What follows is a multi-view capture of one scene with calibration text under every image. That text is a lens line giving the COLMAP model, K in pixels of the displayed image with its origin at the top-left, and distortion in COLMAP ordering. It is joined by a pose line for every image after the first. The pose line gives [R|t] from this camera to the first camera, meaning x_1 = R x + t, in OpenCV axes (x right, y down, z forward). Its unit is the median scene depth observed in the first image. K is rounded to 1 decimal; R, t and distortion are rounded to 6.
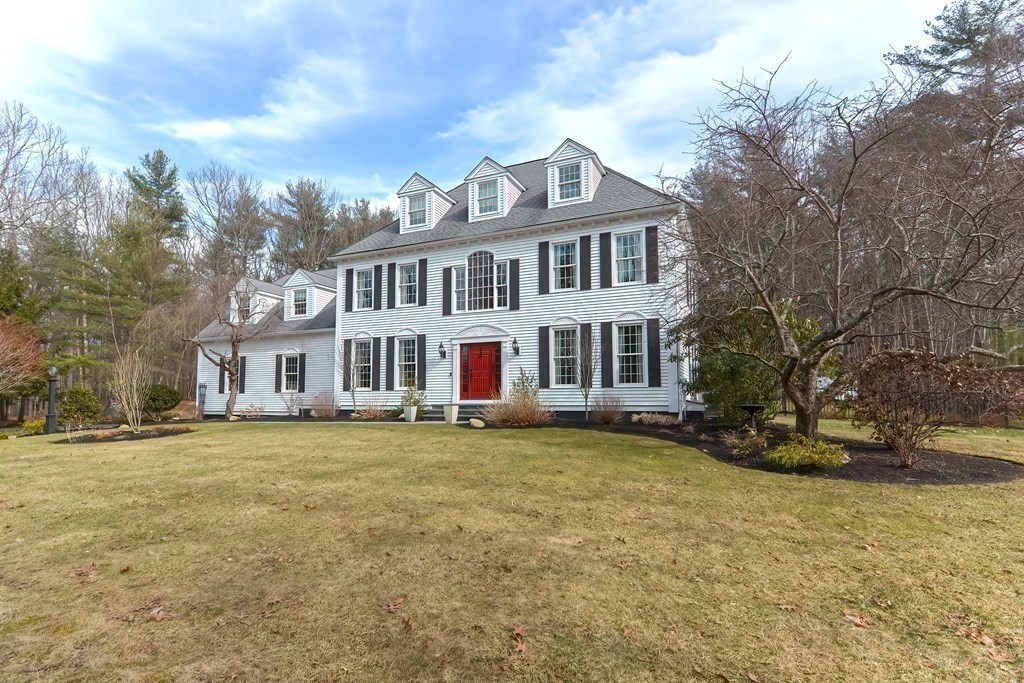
lens RADIAL K [[497.1, 0, 507.4], [0, 497.1, 342.1], [0, 0, 1]] dist [0.016202, -0.011923]
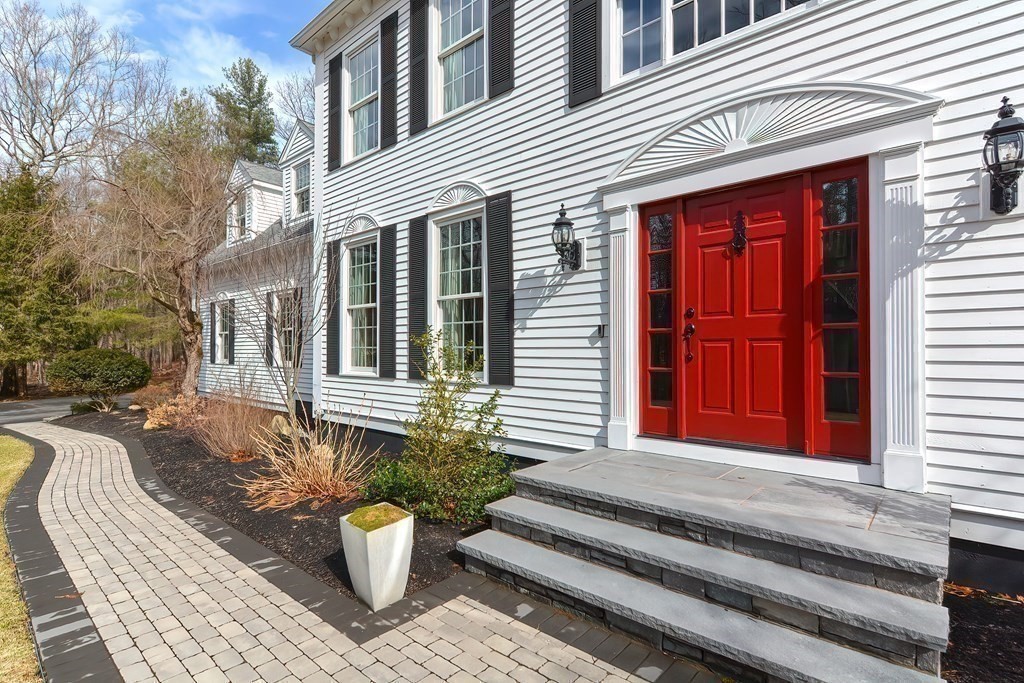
lens RADIAL K [[497.1, 0, 507.4], [0, 497.1, 342.1], [0, 0, 1]] dist [0.016202, -0.011923]
pose [[0.951564, 0.002640, -0.307440, -0.079785], [0.025464, 0.995851, 0.087365, 0.045856], [0.306395, -0.090962, 0.947548, 0.730131]]
